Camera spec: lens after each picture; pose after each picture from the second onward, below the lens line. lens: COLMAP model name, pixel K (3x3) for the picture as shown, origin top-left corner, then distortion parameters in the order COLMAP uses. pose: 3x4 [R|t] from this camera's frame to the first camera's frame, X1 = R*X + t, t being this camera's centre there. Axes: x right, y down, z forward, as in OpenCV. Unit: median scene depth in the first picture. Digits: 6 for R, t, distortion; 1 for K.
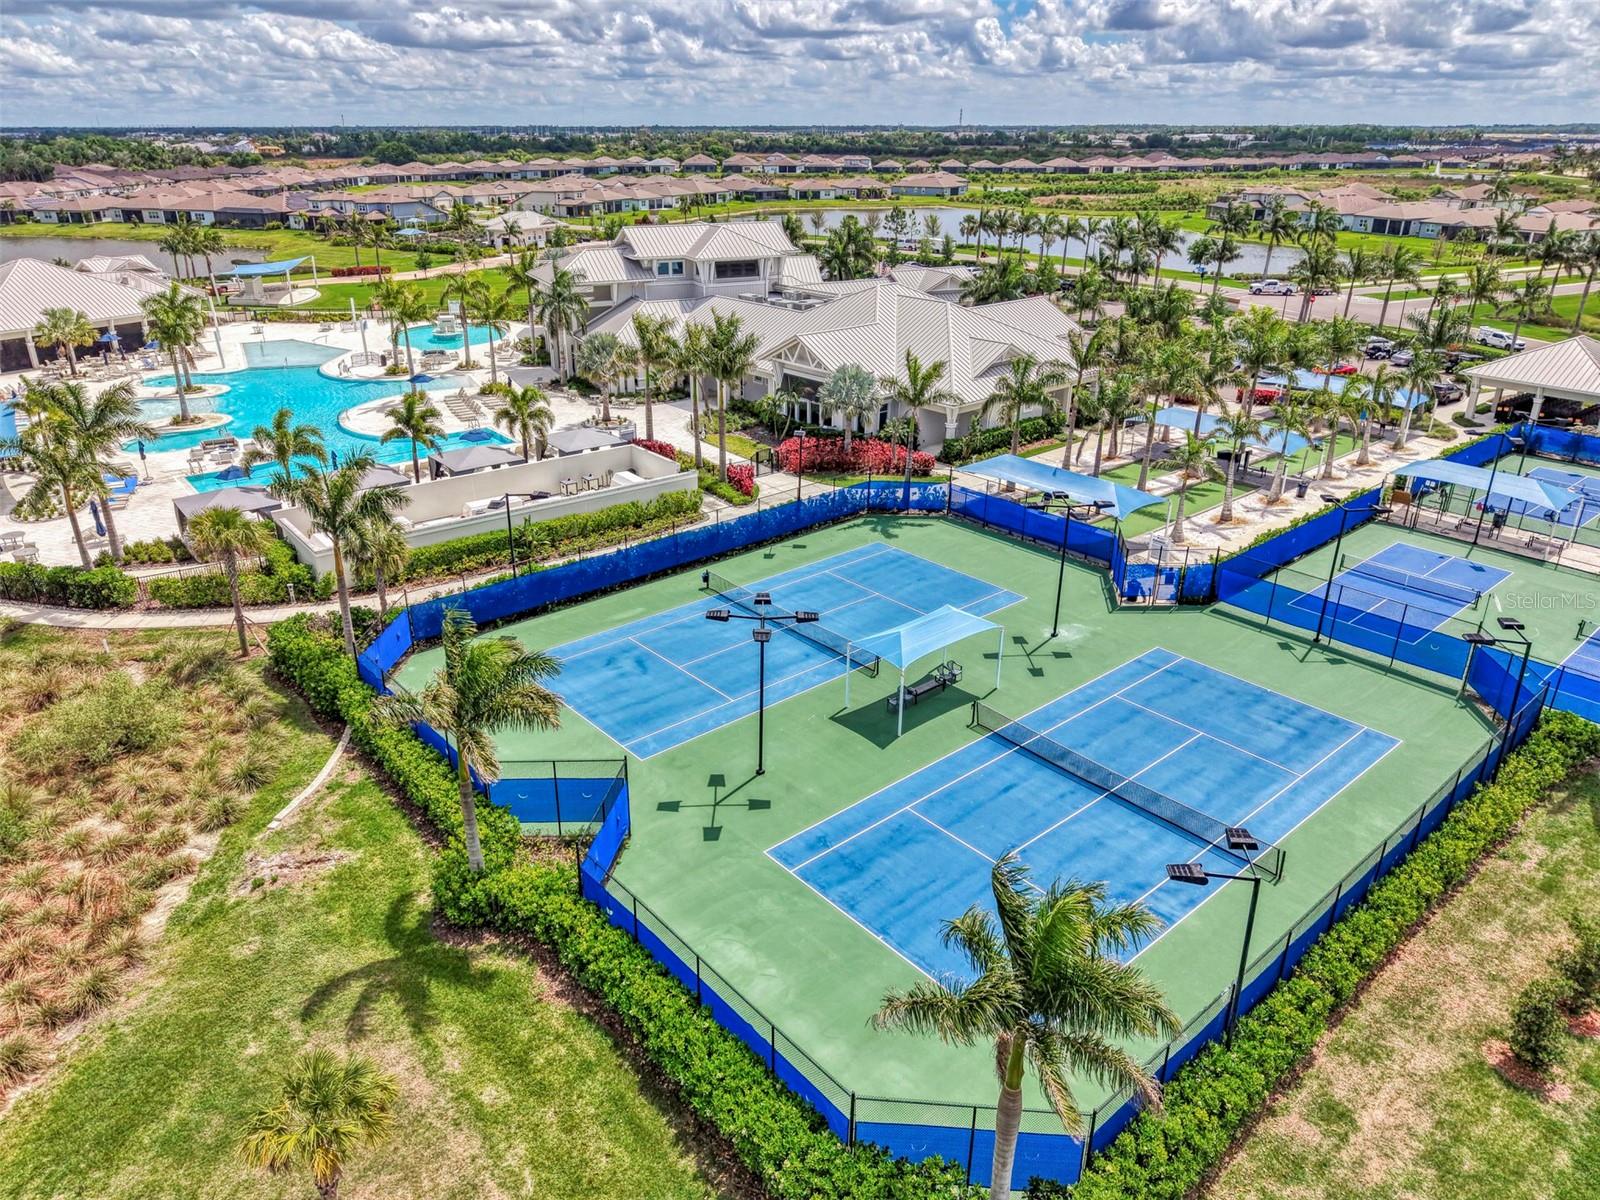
lens RADIAL K [[1074.1, 0, 802.1], [0, 1074.1, 591.9], [0, 0, 1]] dist [0.027953, -0.023133]
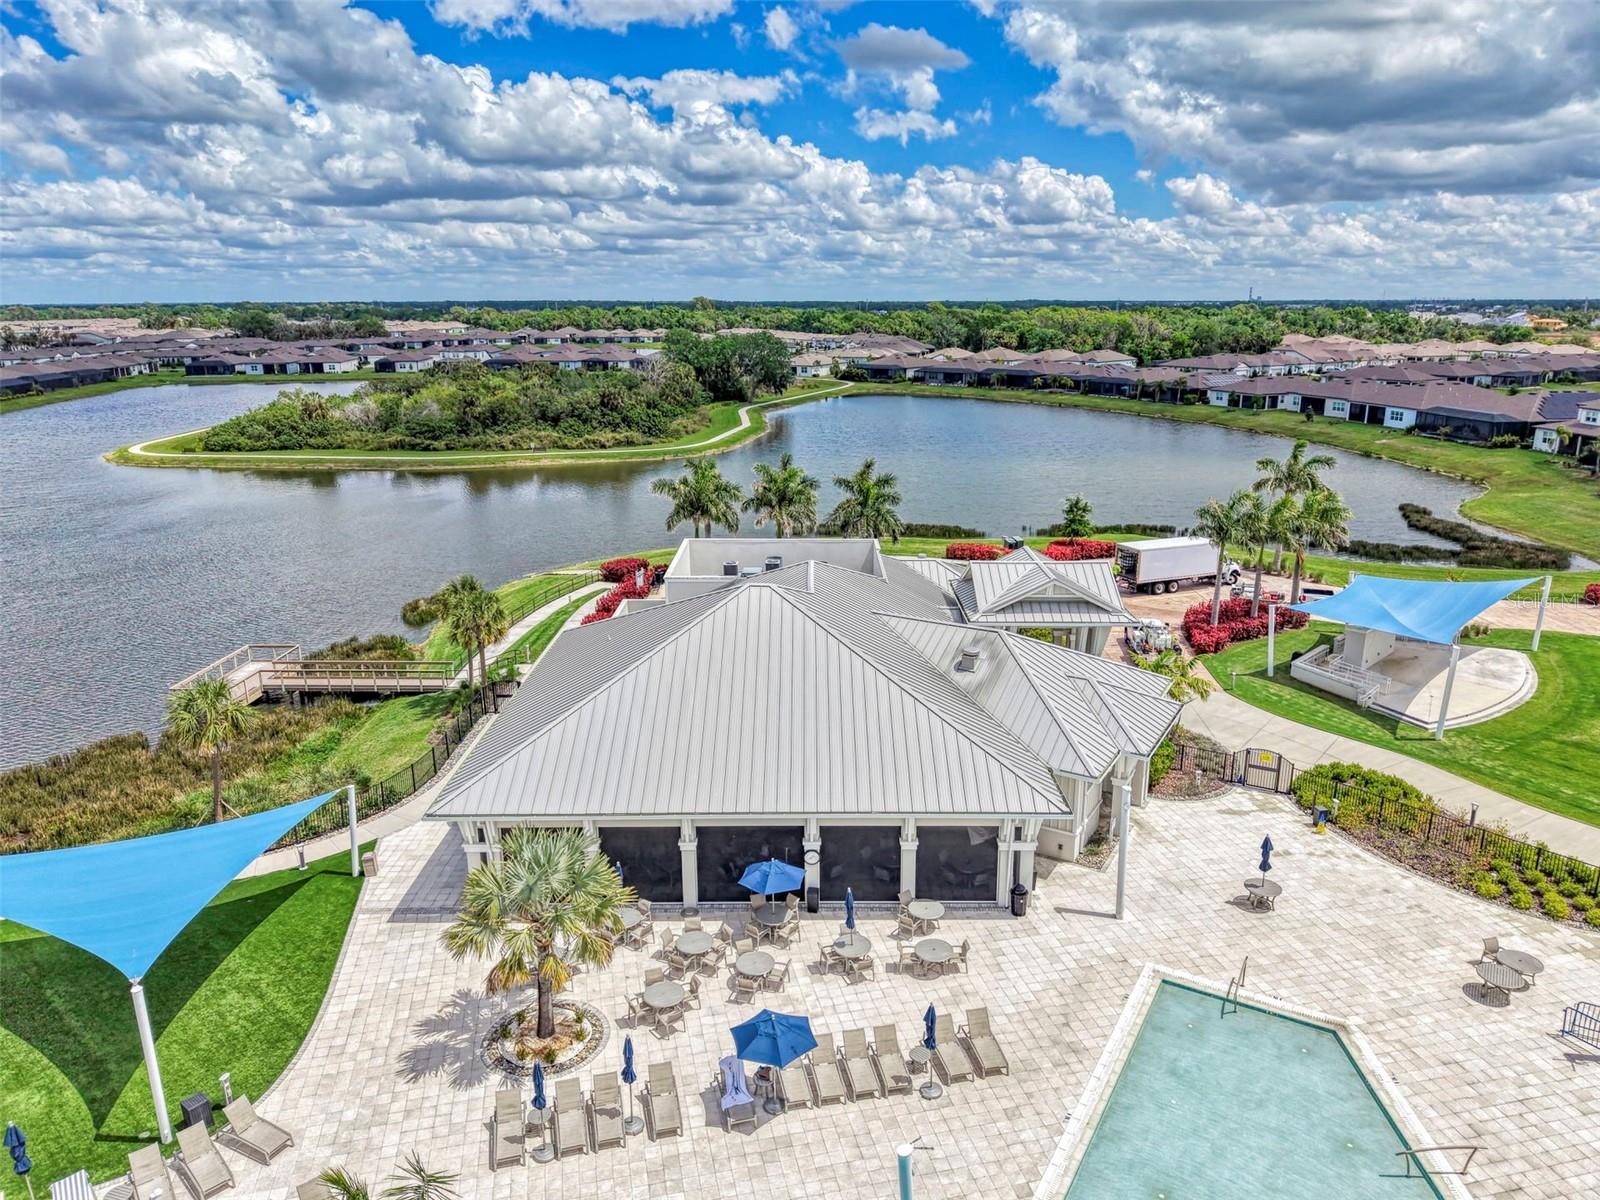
lens RADIAL K [[1074.1, 0, 807.6], [0, 1074.1, 600.8], [0, 0, 1]] dist [0.027953, -0.023133]
pose [[0.527762, 0.226675, -0.818588, -0.154486], [-0.332361, 0.942002, 0.046569, -0.134574], [0.781667, 0.247489, 0.572491, 0.321835]]
